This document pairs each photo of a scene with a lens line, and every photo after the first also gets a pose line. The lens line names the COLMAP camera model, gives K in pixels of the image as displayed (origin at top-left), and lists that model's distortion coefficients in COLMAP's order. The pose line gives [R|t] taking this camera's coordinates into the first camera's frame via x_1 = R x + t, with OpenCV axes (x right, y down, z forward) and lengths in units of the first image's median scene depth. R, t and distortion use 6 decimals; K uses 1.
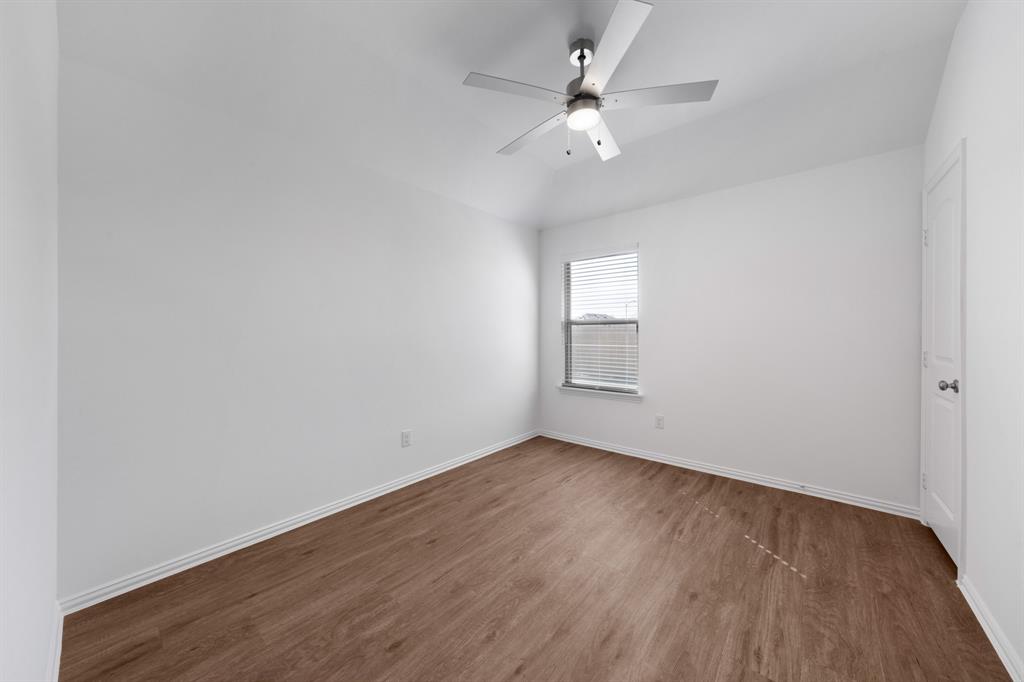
lens RADIAL K [[352.2, 0, 504.9], [0, 352.2, 334.5], [0, 0, 1]] dist [-0.002064, -0.000227]
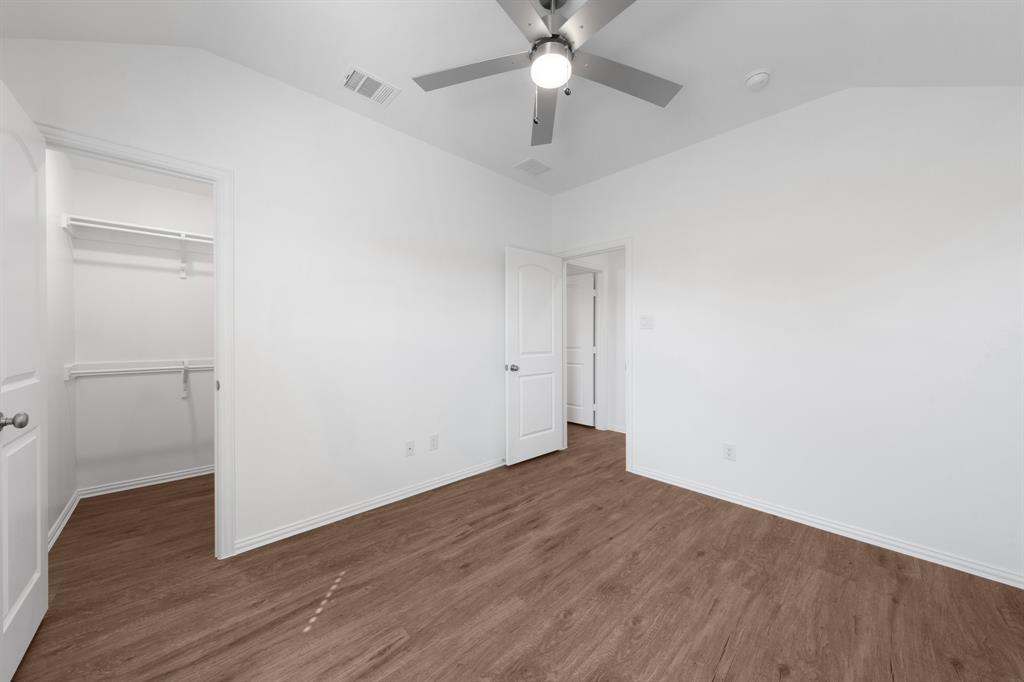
lens RADIAL K [[352.2, 0, 507.7], [0, 352.2, 335.4], [0, 0, 1]] dist [-0.002064, -0.000227]
pose [[-0.994762, -0.001168, 0.102208, 0.272972], [-0.000793, 0.999993, 0.003711, -0.016691], [-0.102212, 0.003611, -0.994756, 2.067501]]
